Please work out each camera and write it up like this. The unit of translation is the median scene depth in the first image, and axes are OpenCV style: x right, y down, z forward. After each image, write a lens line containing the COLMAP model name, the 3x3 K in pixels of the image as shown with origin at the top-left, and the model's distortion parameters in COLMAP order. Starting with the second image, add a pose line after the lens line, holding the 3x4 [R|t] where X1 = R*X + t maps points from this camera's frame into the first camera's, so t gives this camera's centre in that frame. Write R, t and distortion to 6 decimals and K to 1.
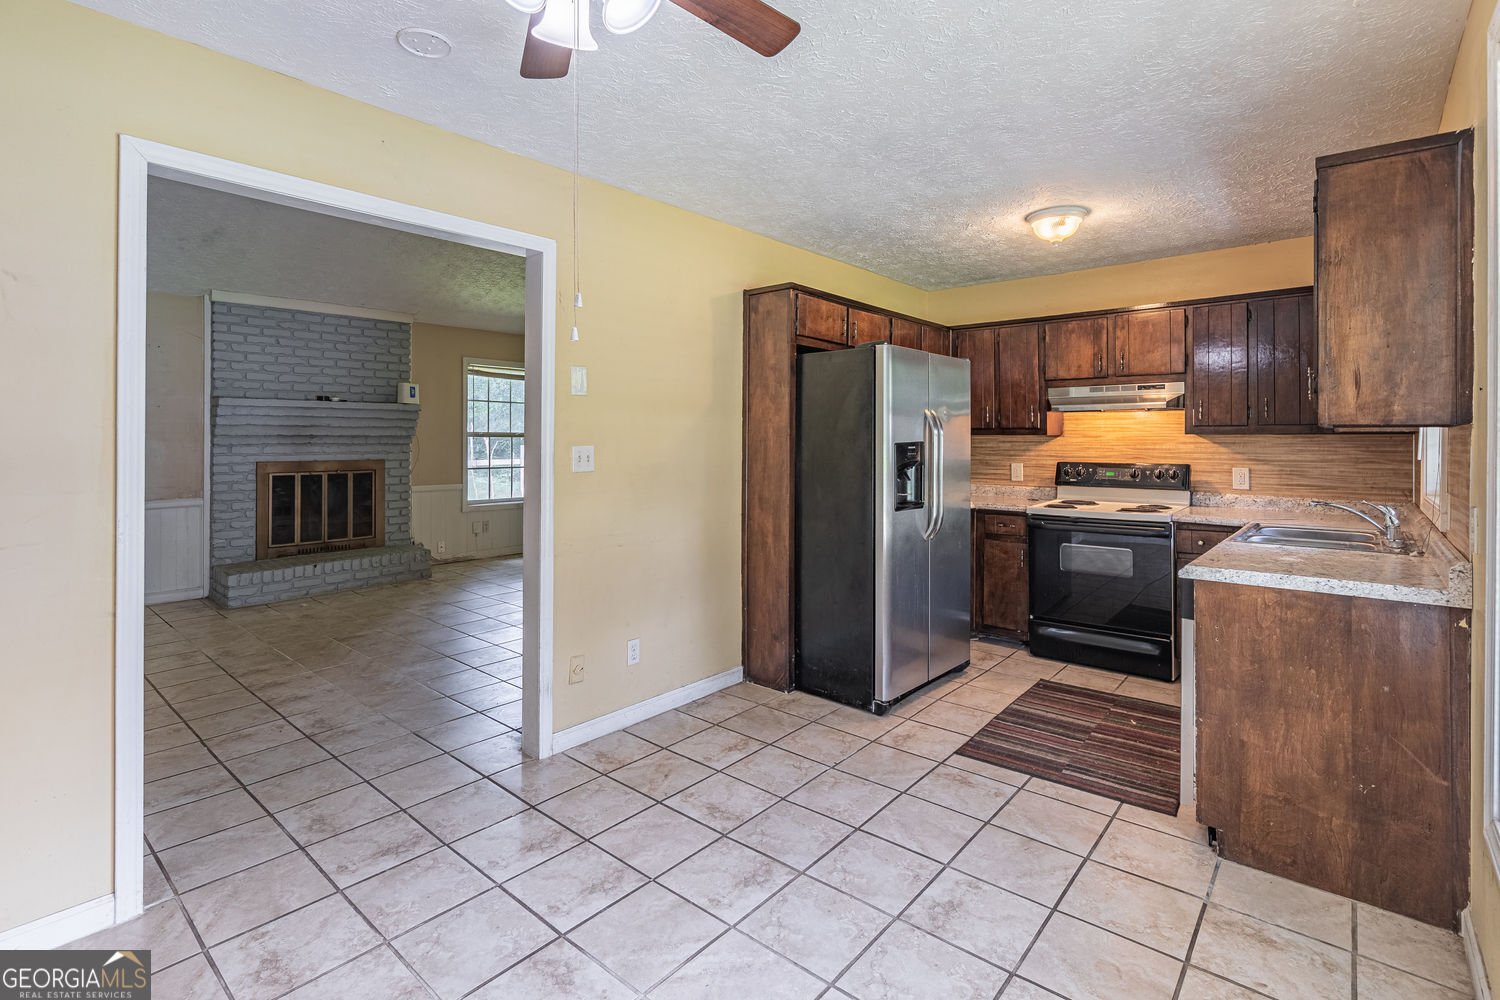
lens RADIAL K [[713.0, 0, 749.1], [0, 713.0, 435.5], [0, 0, 1]] dist [-0.002141, 0.000884]
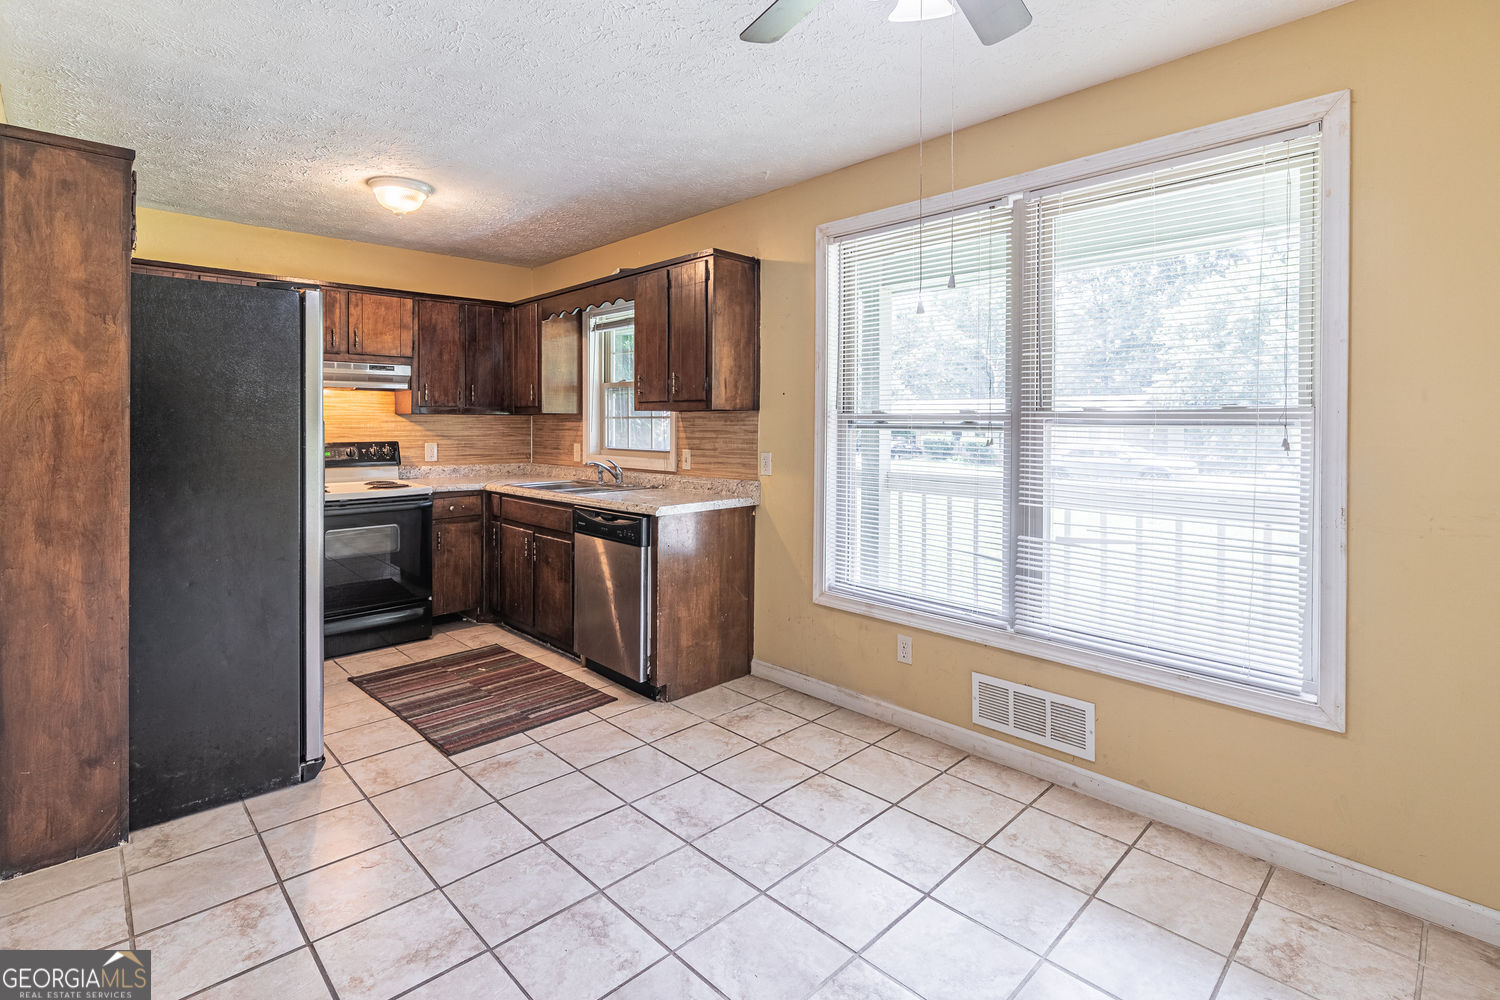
lens RADIAL K [[713.0, 0, 738.8], [0, 713.0, 424.8], [0, 0, 1]] dist [-0.002141, 0.000884]
pose [[0.100503, -0.003015, 0.994932, -0.596994], [-0.008390, 0.999957, 0.003878, 0.009910], [-0.994901, -0.008737, 0.100473, 0.542394]]
